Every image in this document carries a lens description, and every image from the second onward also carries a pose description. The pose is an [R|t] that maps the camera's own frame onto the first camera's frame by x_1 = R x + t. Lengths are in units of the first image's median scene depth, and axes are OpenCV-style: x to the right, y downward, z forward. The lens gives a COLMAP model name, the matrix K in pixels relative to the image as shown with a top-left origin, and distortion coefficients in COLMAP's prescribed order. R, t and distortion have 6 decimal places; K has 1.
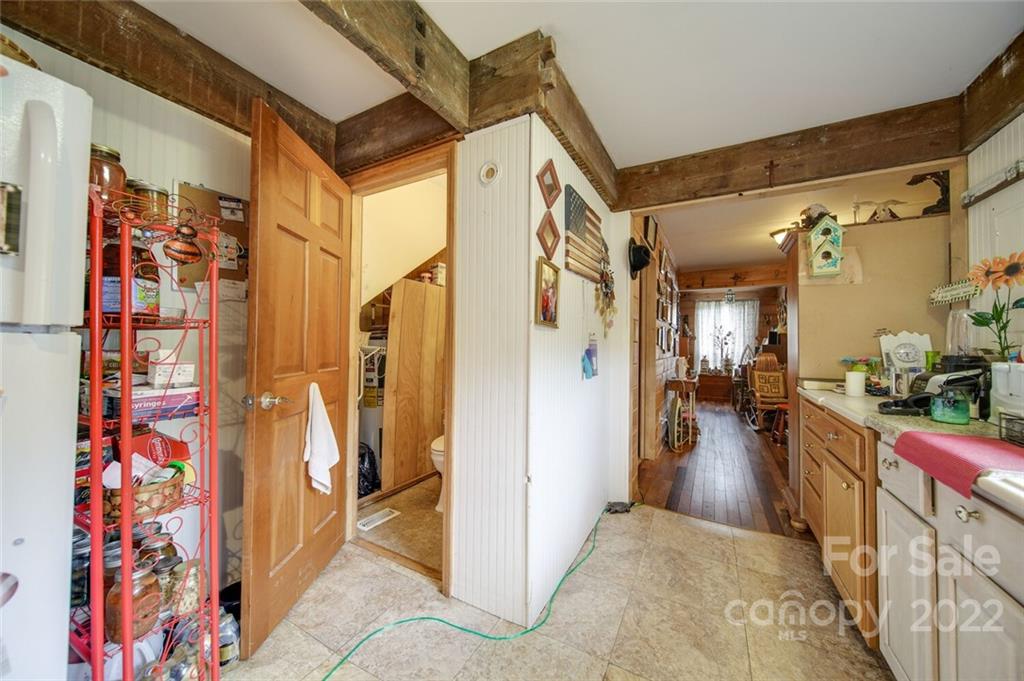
lens RADIAL K [[358.3, 0, 514.9], [0, 358.3, 339.9], [0, 0, 1]] dist [-0.003097, -0.000510]
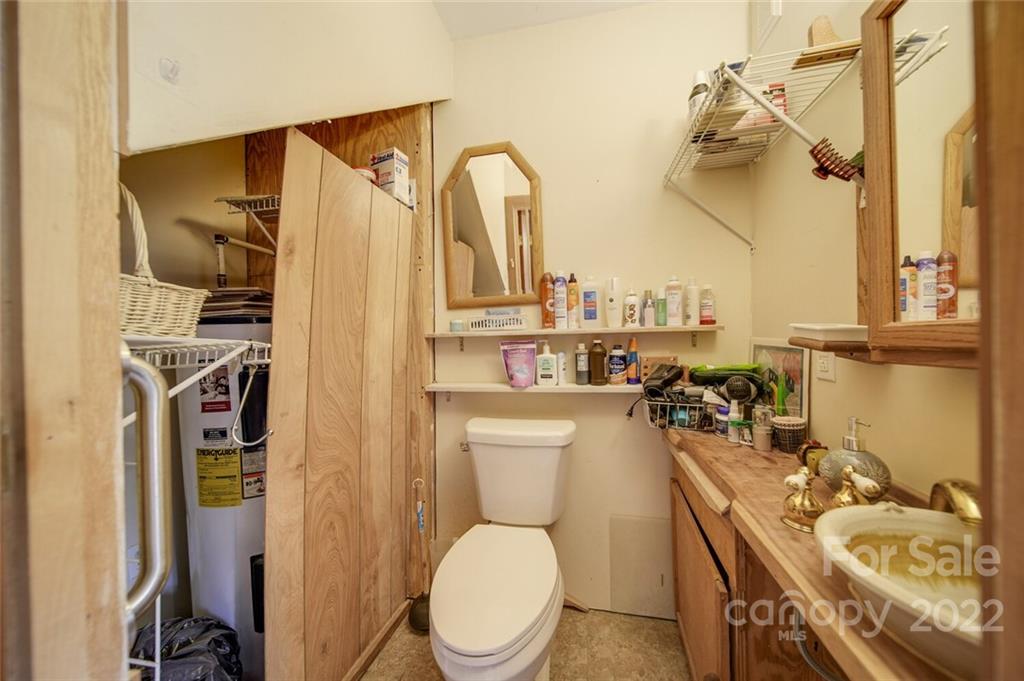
lens RADIAL K [[358.3, 0, 514.8], [0, 358.3, 343.2], [0, 0, 1]] dist [-0.003097, -0.000510]
pose [[0.957391, -0.025772, 0.287642, -0.215627], [0.019158, 0.999484, 0.025786, 0.015383], [-0.288158, -0.019177, 0.957391, 0.564502]]
